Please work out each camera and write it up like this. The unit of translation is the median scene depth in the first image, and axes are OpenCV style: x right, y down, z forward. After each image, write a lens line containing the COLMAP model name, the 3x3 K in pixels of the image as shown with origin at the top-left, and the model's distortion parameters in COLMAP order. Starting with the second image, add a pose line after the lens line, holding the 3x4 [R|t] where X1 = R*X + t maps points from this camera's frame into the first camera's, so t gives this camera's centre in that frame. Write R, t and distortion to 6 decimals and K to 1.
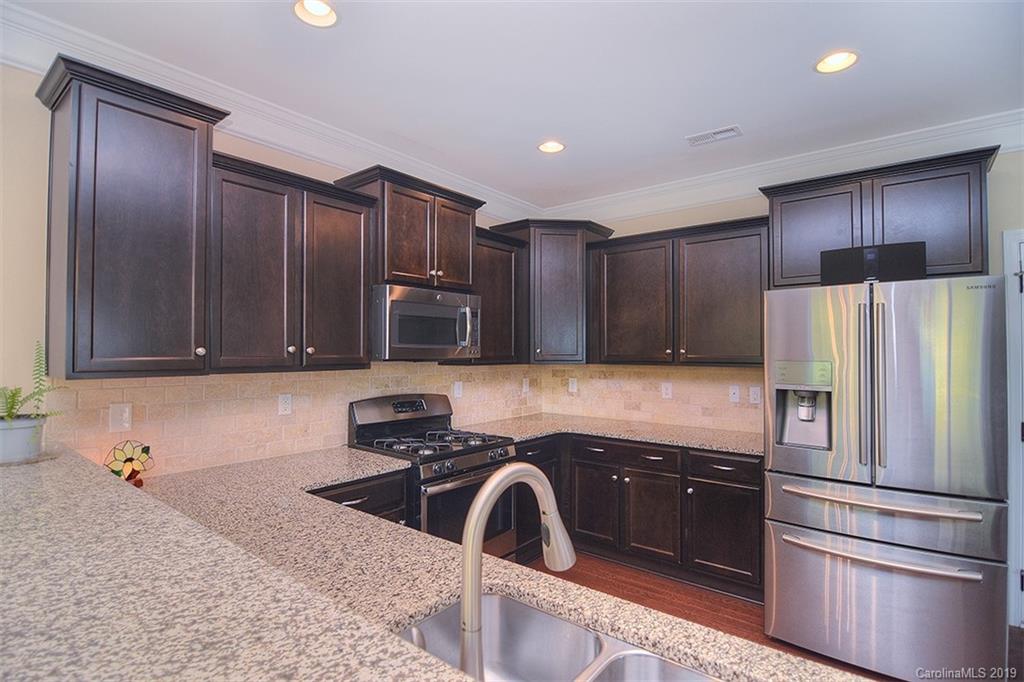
lens RADIAL K [[502.3, 0, 512.2], [0, 502.3, 339.2], [0, 0, 1]] dist [-0.019929, -0.001416]
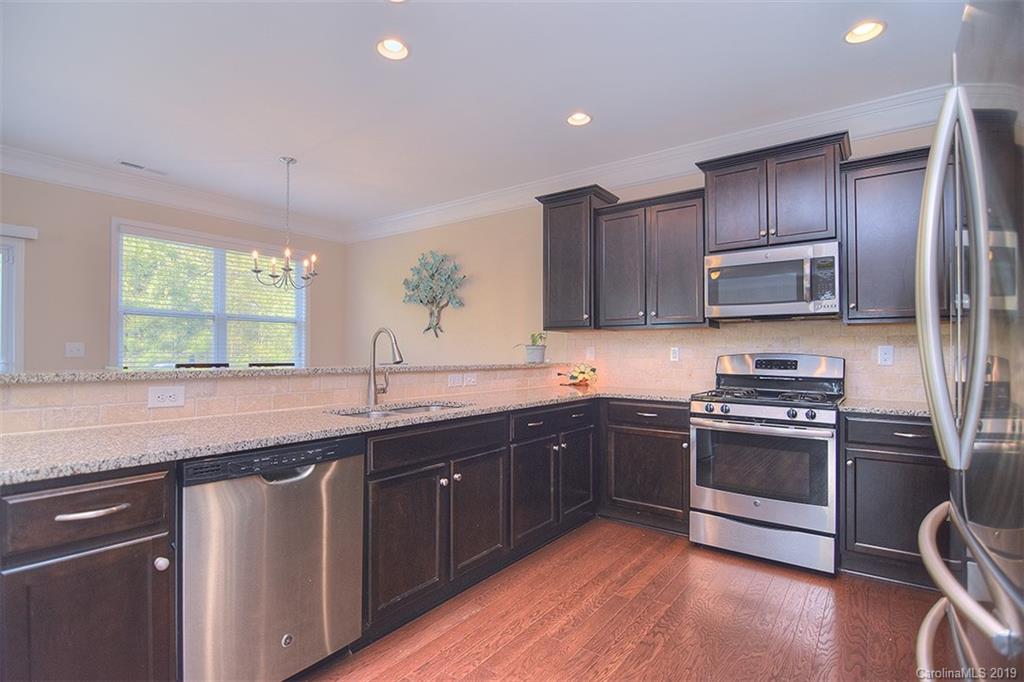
lens RADIAL K [[493.8, 0, 509.2], [0, 493.8, 354.1], [0, 0, 1]] dist [-0.014045, -0.000655]
pose [[0.033115, -0.002154, -0.999449, 0.778846], [0.011848, 0.999928, -0.001762, 0.104900], [0.999381, -0.011783, 0.033139, 0.398080]]
